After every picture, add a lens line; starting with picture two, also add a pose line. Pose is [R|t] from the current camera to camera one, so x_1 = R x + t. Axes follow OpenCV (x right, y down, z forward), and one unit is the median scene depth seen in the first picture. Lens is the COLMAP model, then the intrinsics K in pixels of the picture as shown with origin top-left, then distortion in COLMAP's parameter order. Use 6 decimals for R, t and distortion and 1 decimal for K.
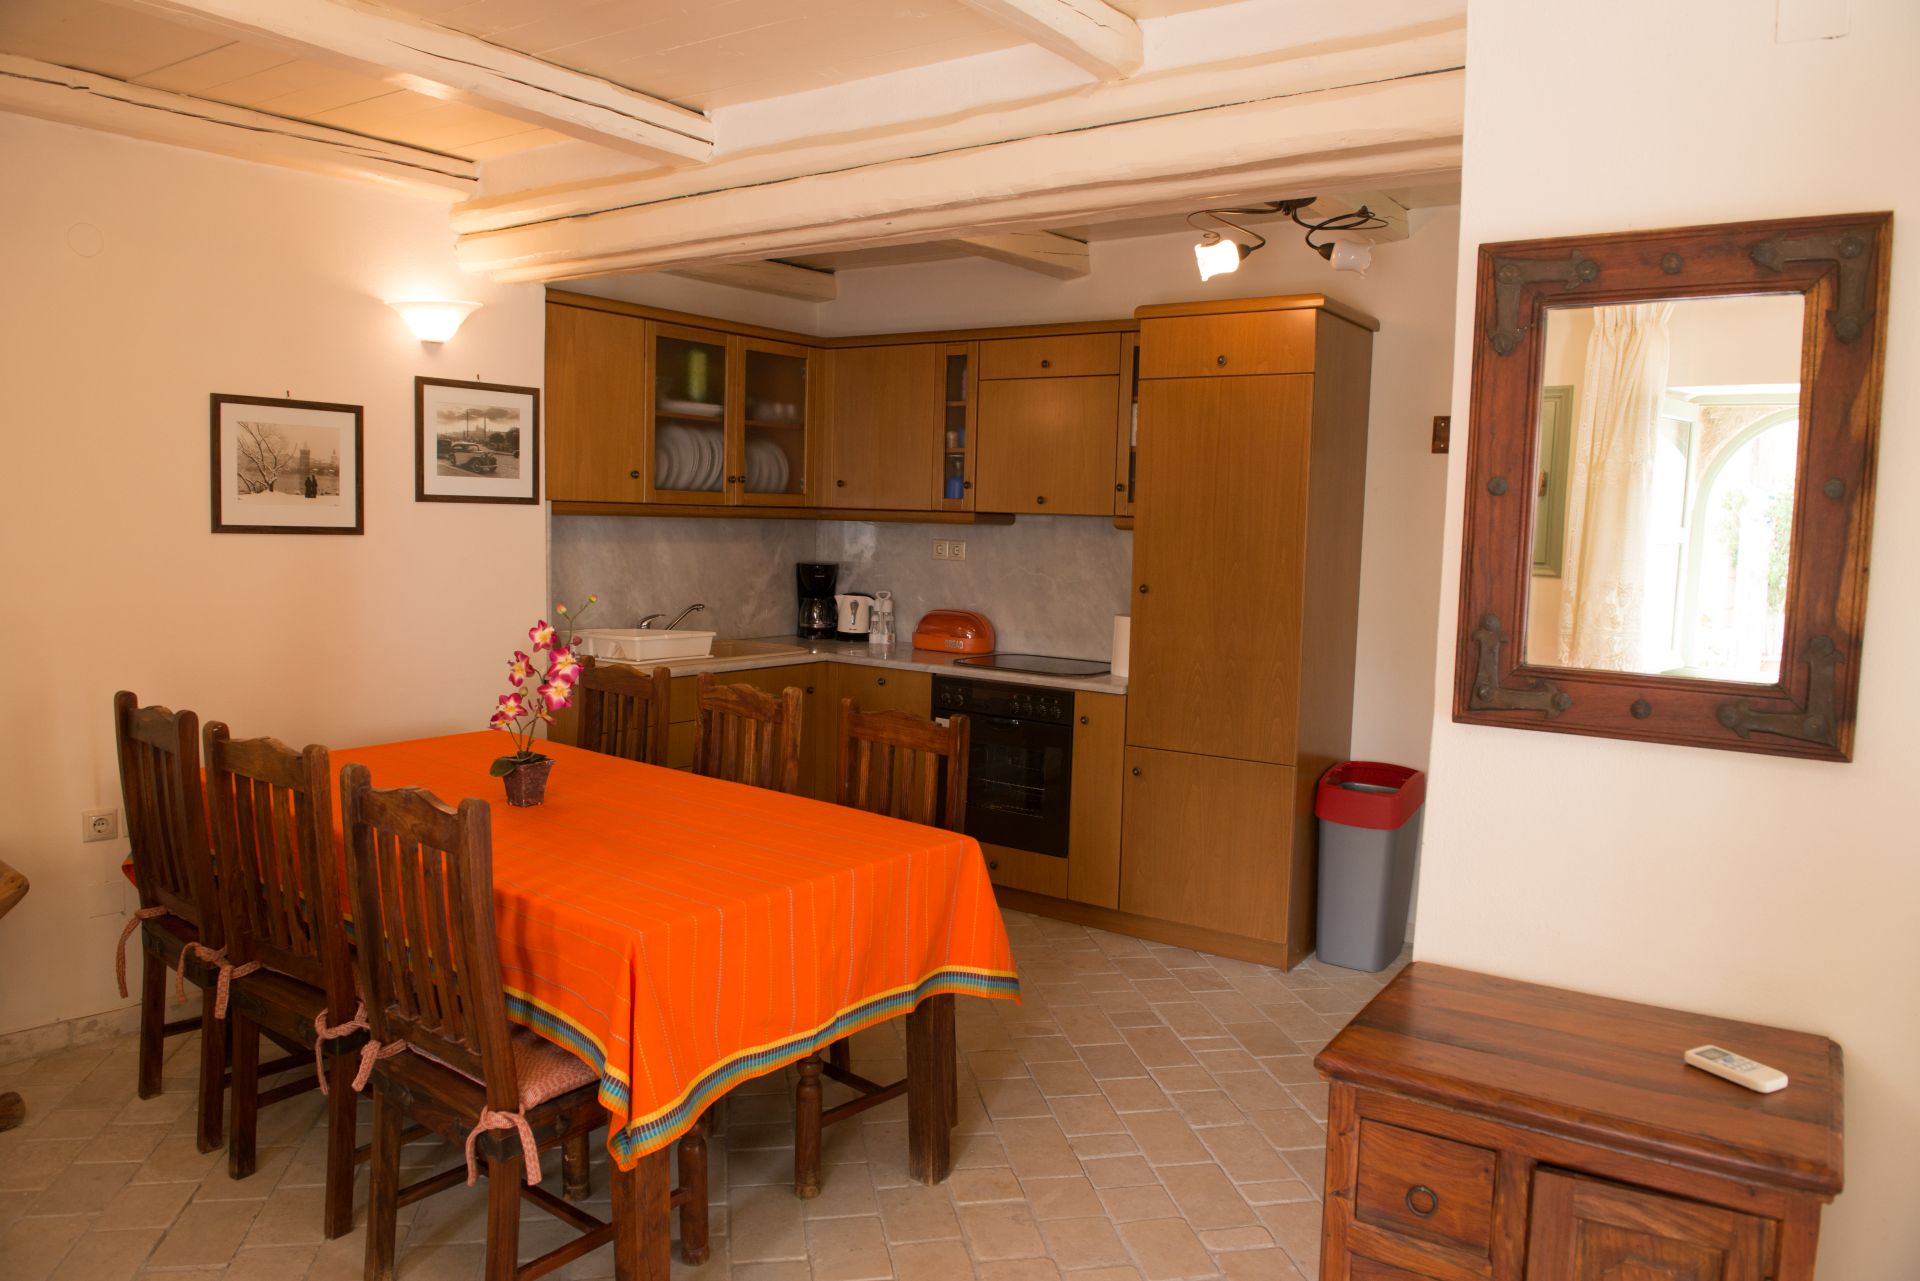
lens RADIAL K [[1318.2, 0, 960.0], [0, 1318.2, 640.5], [0, 0, 1]] dist [-0.039275, -0.014279]
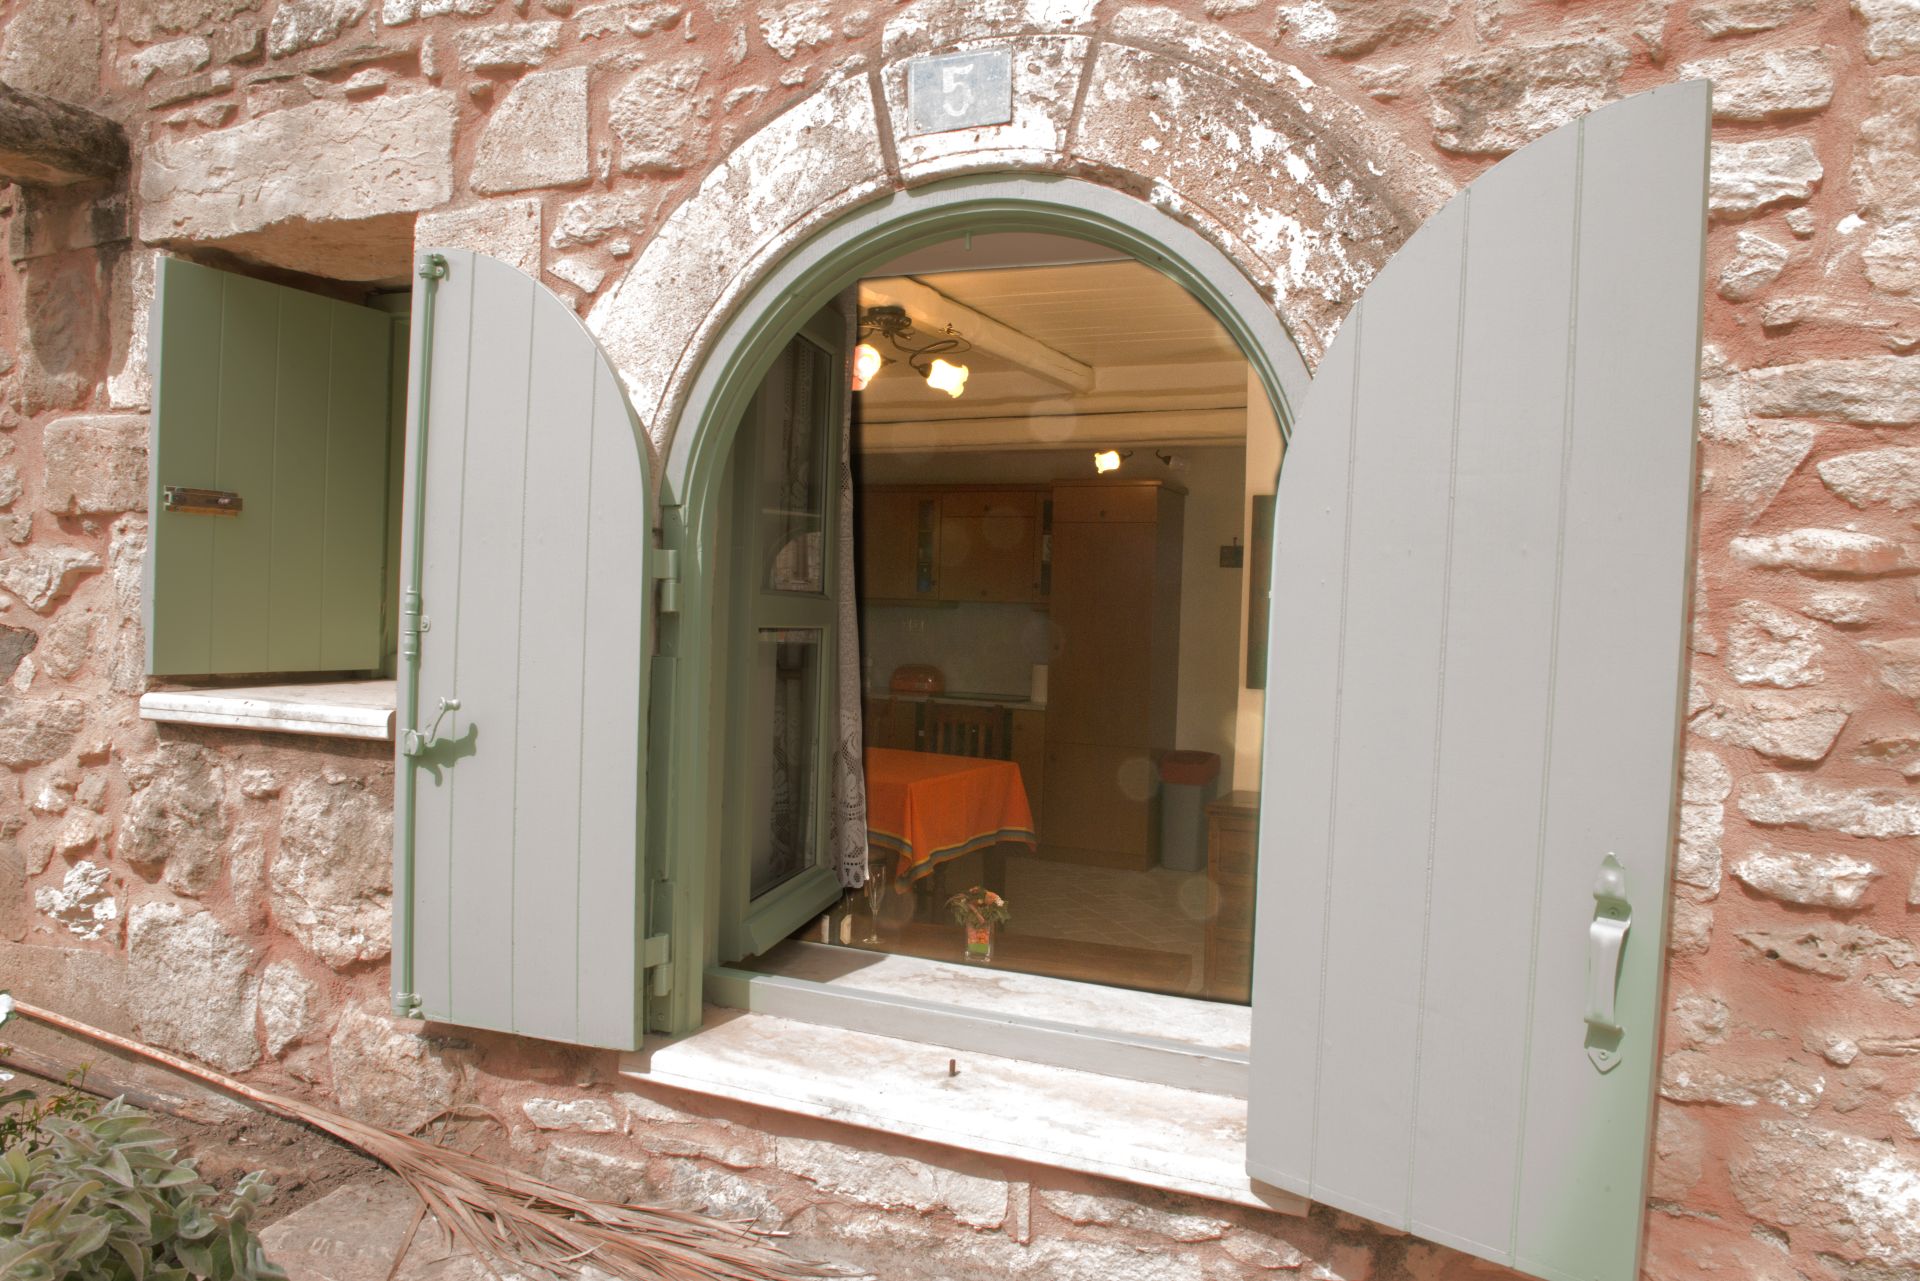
lens RADIAL K [[1318.2, 0, 960.0], [0, 1318.2, 640.5], [0, 0, 1]] dist [-0.039275, -0.014279]
pose [[0.985663, 0.006040, 0.168616, -0.256198], [0.004225, 0.998162, -0.060454, 0.051450], [-0.168672, 0.060300, 0.983826, -0.606915]]
